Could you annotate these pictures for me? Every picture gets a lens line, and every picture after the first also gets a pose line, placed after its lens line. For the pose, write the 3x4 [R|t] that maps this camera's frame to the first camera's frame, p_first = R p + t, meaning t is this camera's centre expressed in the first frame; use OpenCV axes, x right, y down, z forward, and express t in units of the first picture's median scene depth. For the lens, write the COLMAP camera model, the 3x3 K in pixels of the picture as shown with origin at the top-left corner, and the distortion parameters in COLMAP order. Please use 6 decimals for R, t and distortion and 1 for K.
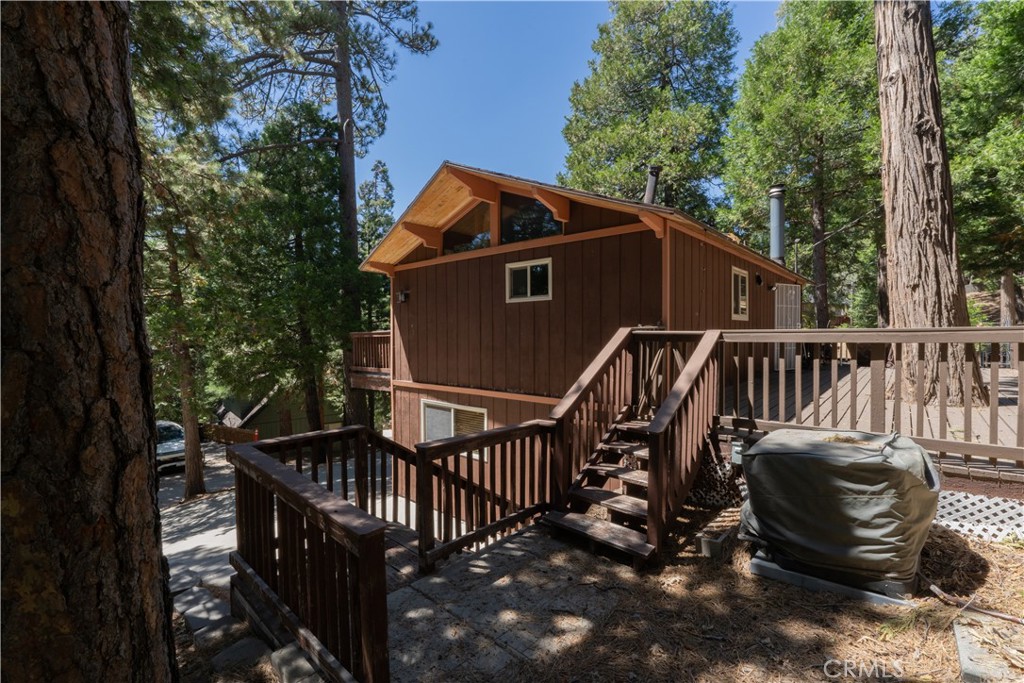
lens RADIAL K [[447.6, 0, 511.8], [0, 447.6, 338.2], [0, 0, 1]] dist [0.000134, 0.000124]
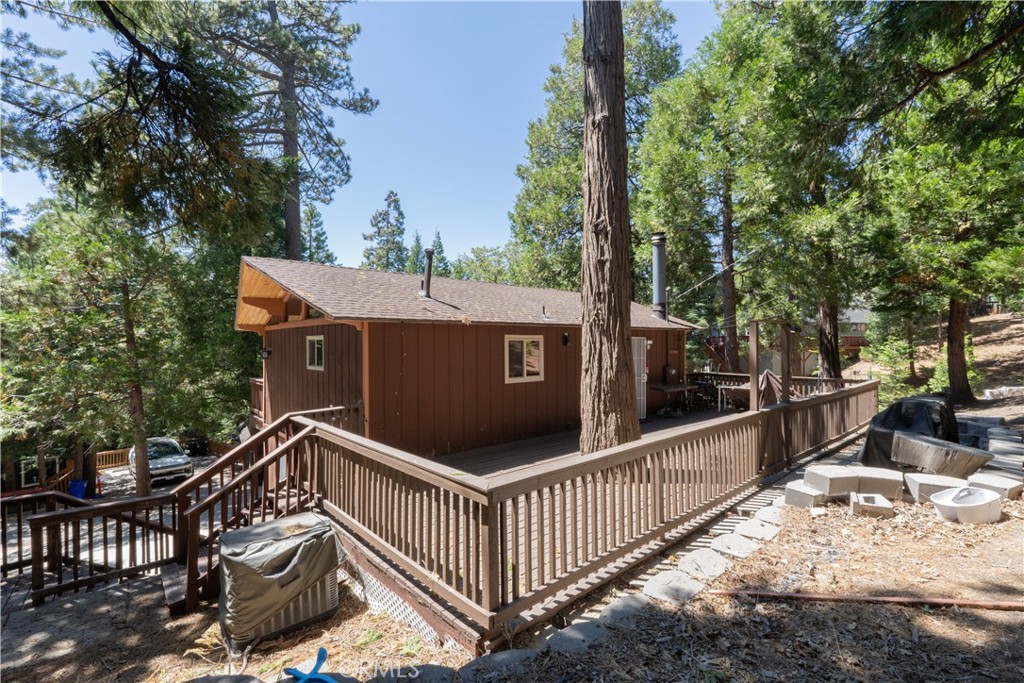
lens RADIAL K [[447.6, 0, 485.6], [0, 447.6, 345.6], [0, 0, 1]] dist [0.000134, 0.000124]
pose [[0.990614, 0.000348, -0.136690, 0.774746], [-0.002491, 0.999877, -0.015502, -0.153278], [0.136667, 0.015697, 0.990493, -0.137255]]
